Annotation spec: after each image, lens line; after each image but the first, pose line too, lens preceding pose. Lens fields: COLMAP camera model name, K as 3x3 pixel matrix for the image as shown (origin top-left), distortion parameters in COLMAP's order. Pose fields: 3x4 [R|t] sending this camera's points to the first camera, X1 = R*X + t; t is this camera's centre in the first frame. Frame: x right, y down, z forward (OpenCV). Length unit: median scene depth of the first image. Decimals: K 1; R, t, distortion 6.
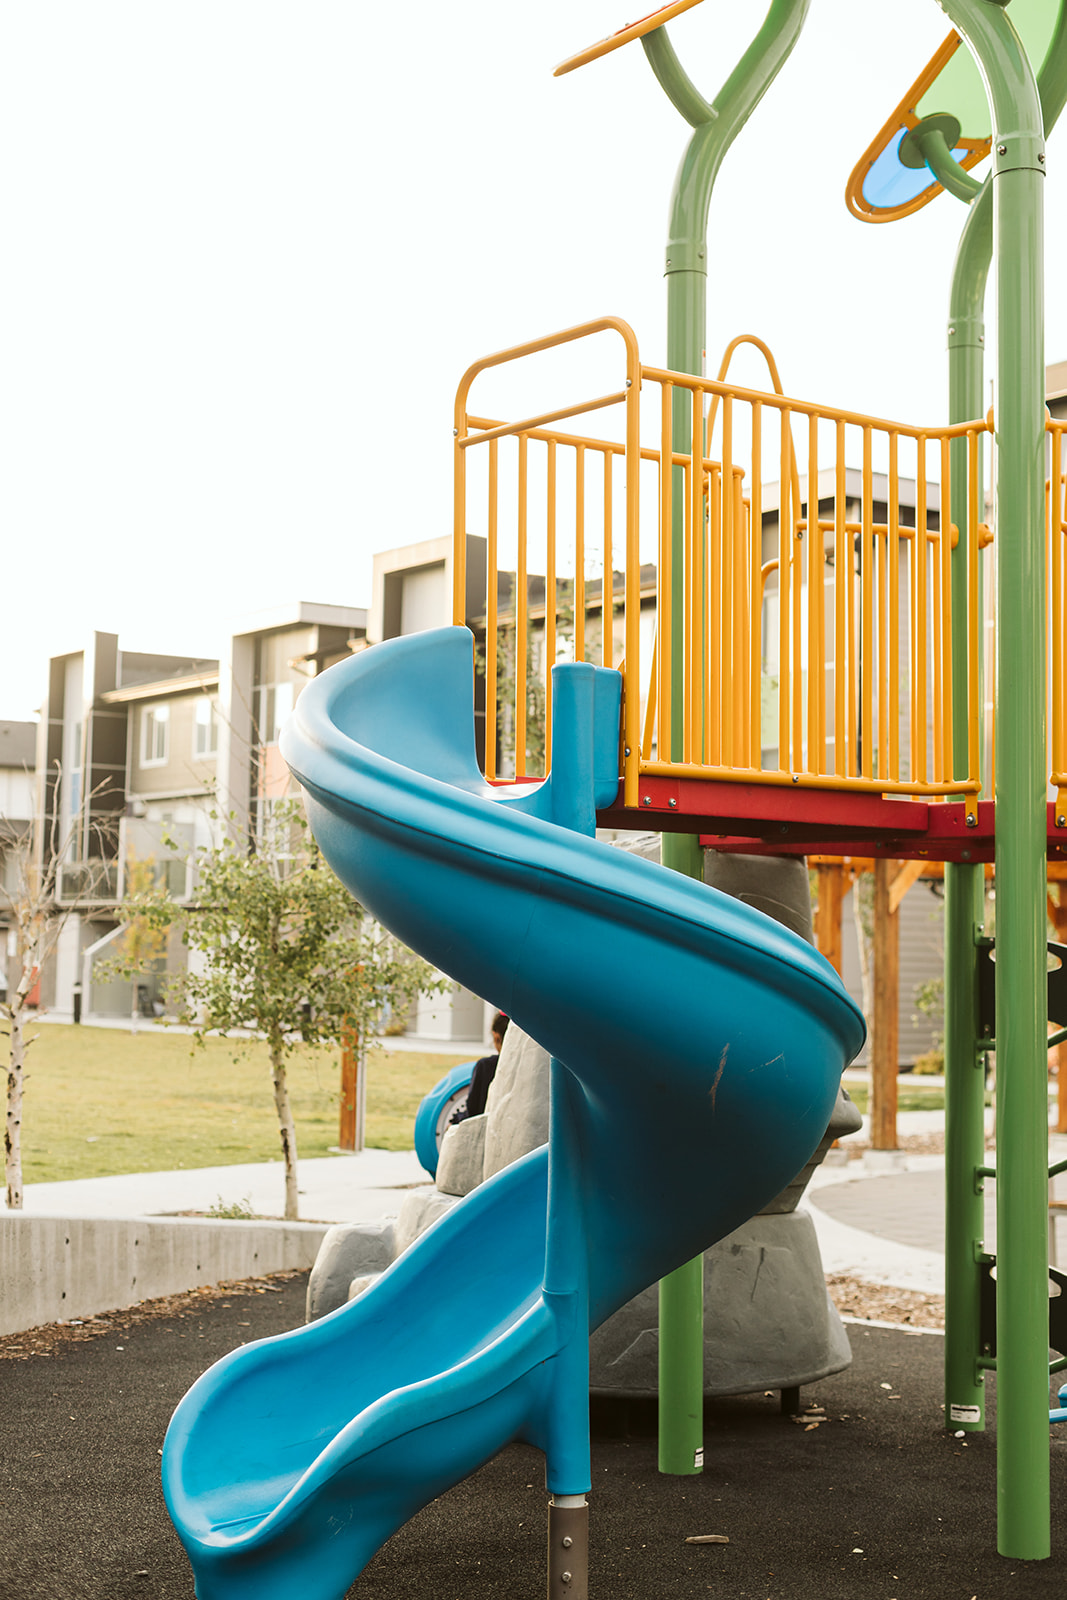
lens RADIAL K [[2362.3, 0, 533.5], [0, 2362.3, 800.0], [0, 0, 1]] dist [0.010021, -0.020847]
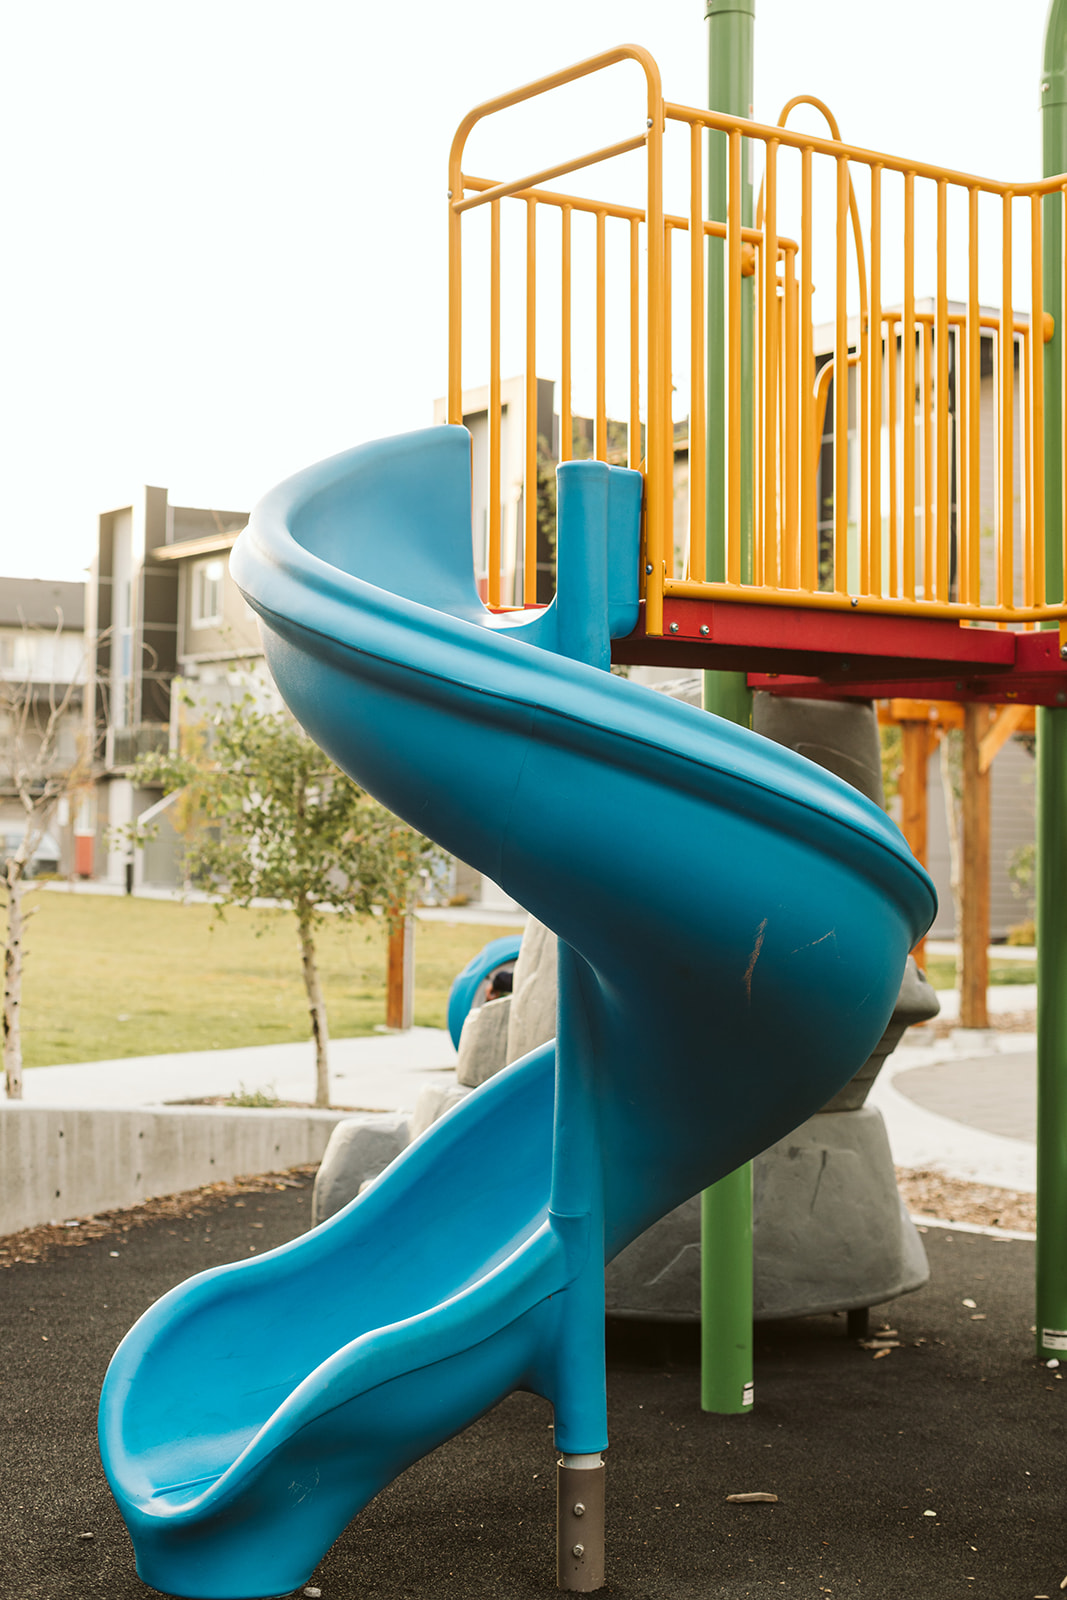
lens RADIAL K [[2317.6, 0, 531.0], [0, 2317.6, 761.1], [0, 0, 1]] dist [0.014085, -0.060338]
pose [[0.998910, -0.005195, -0.046380, 0.027335], [0.006932, 0.999277, 0.037379, 0.012617], [0.046152, -0.037660, 0.998224, 0.138022]]
